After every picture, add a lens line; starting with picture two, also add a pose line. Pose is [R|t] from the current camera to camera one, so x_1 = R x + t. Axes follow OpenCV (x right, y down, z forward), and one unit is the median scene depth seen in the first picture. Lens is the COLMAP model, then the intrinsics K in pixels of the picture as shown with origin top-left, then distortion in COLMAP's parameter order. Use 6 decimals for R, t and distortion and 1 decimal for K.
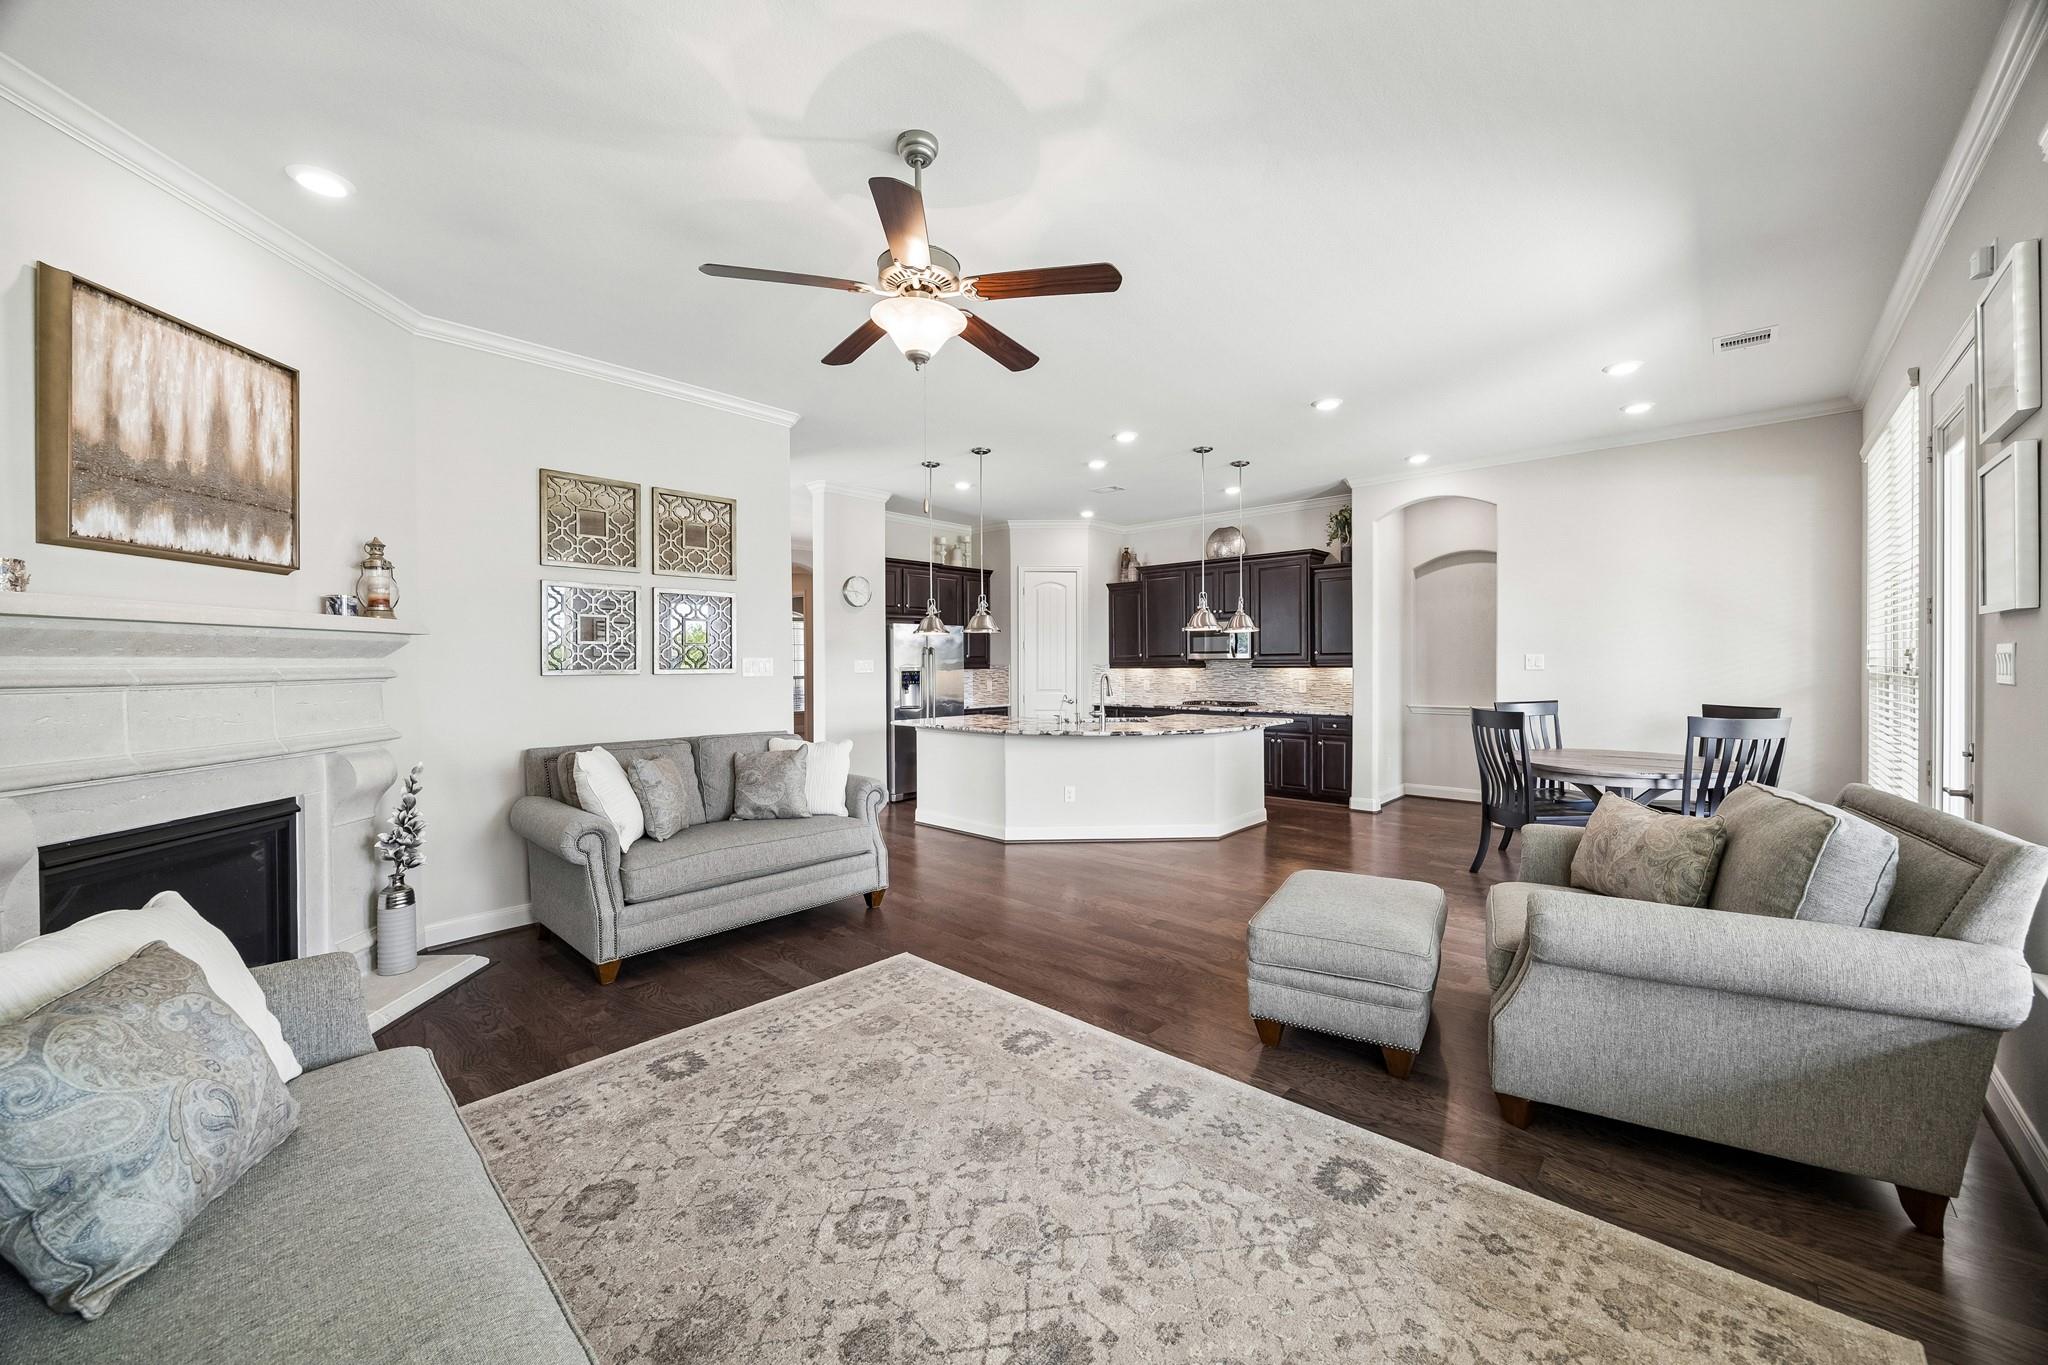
lens RADIAL K [[805.5, 0, 981.7], [0, 805.5, 674.6], [0, 0, 1]] dist [-0.000403, -0.000133]
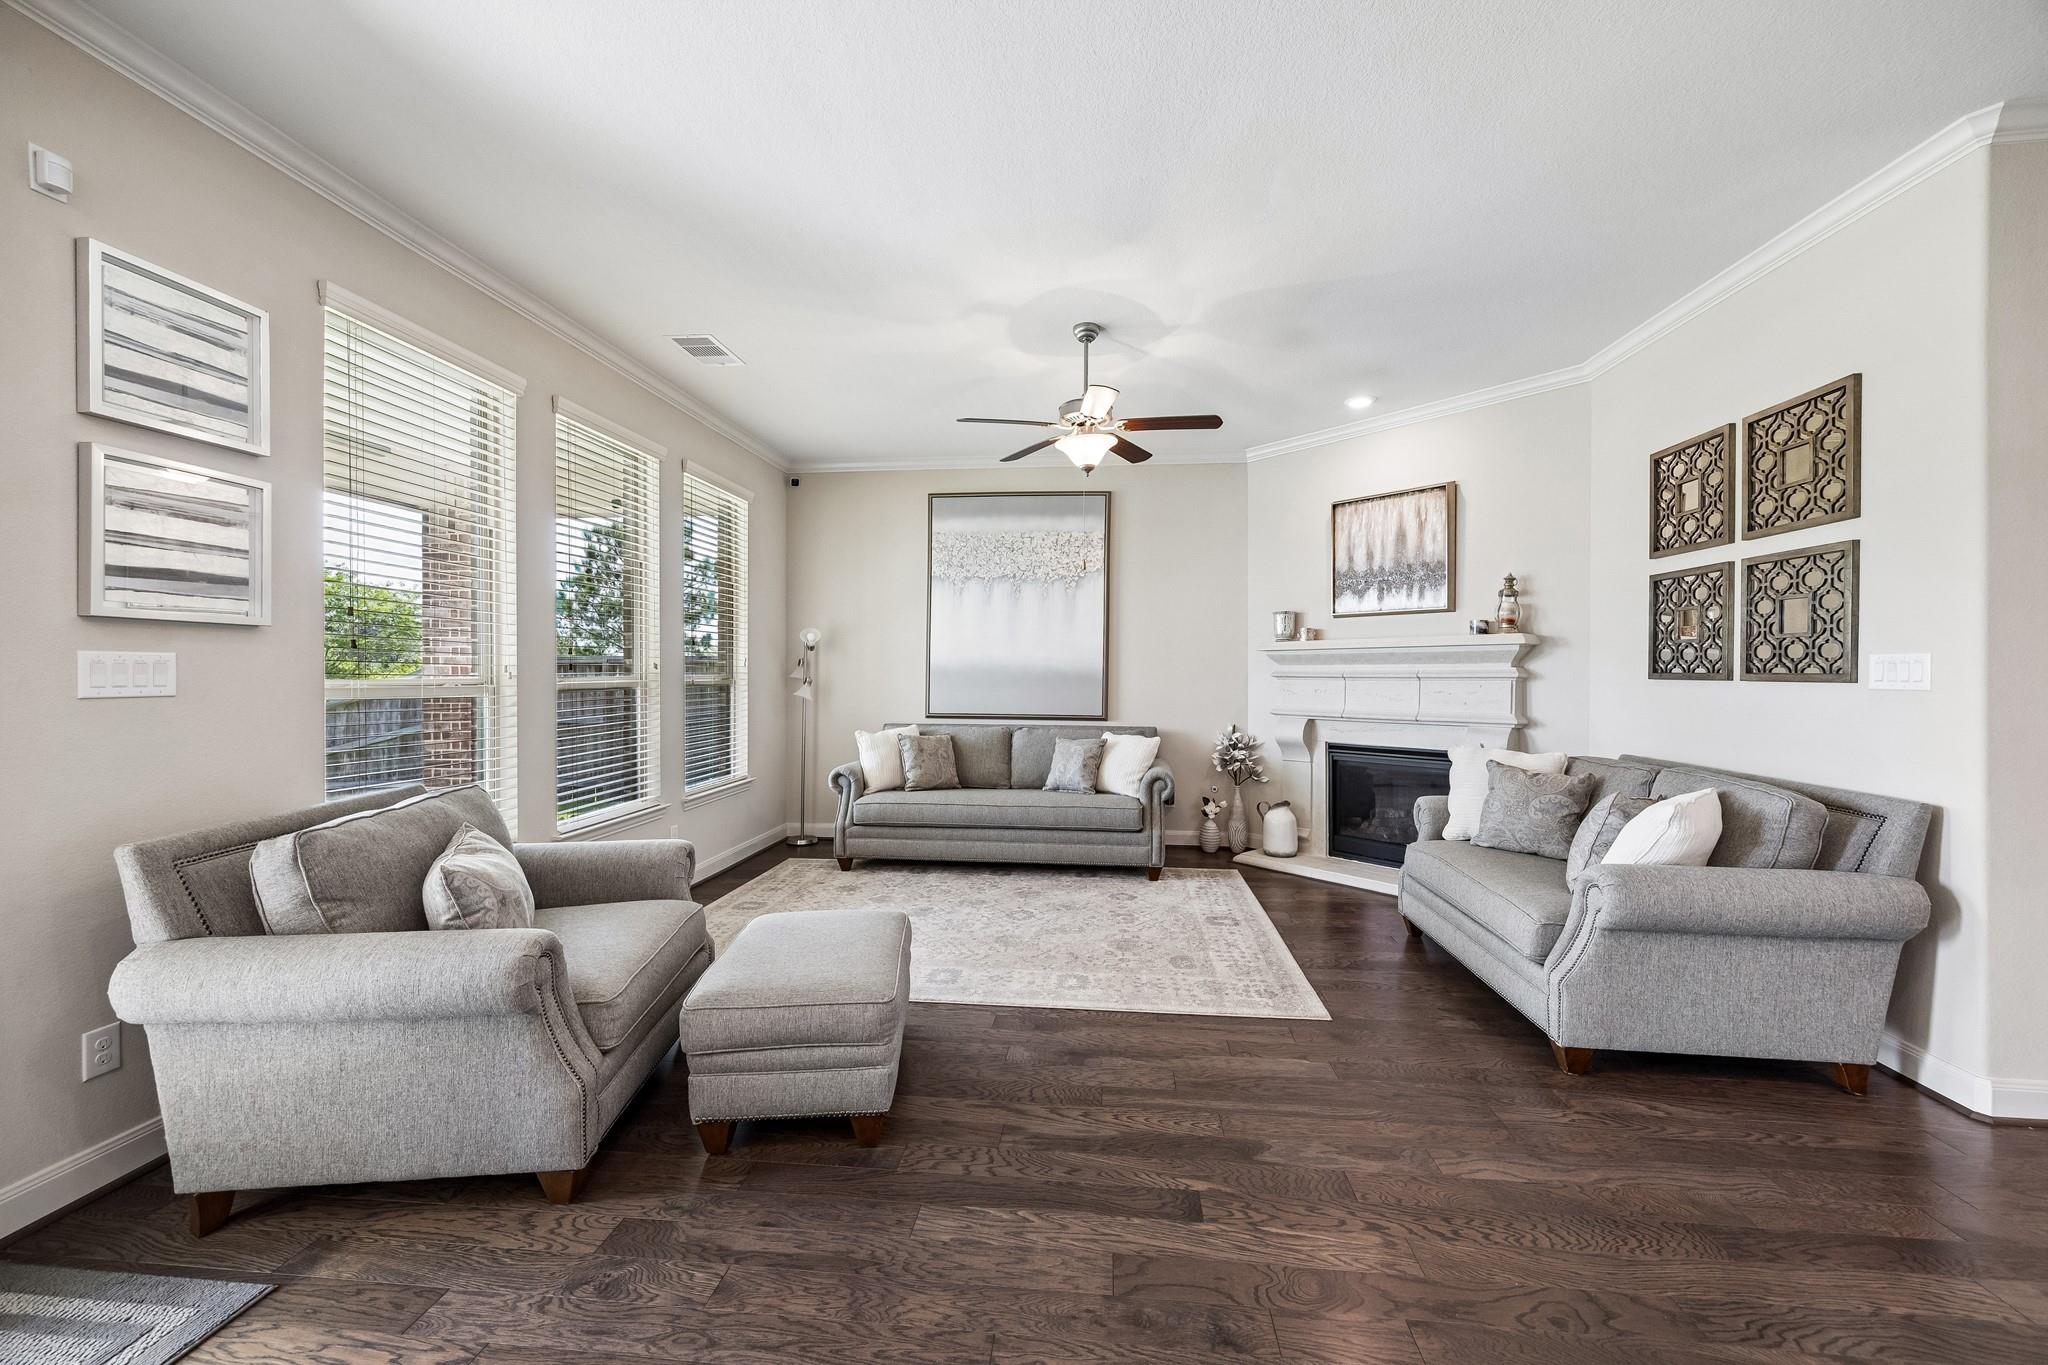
lens RADIAL K [[805.5, 0, 1056.7], [0, 805.5, 686.2], [0, 0, 1]] dist [-0.000403, -0.000133]
pose [[-0.762835, 0.010633, -0.646505, 0.821870], [-0.011433, 0.999487, 0.029929, -0.017488], [0.646492, 0.030223, -0.762322, 1.838447]]
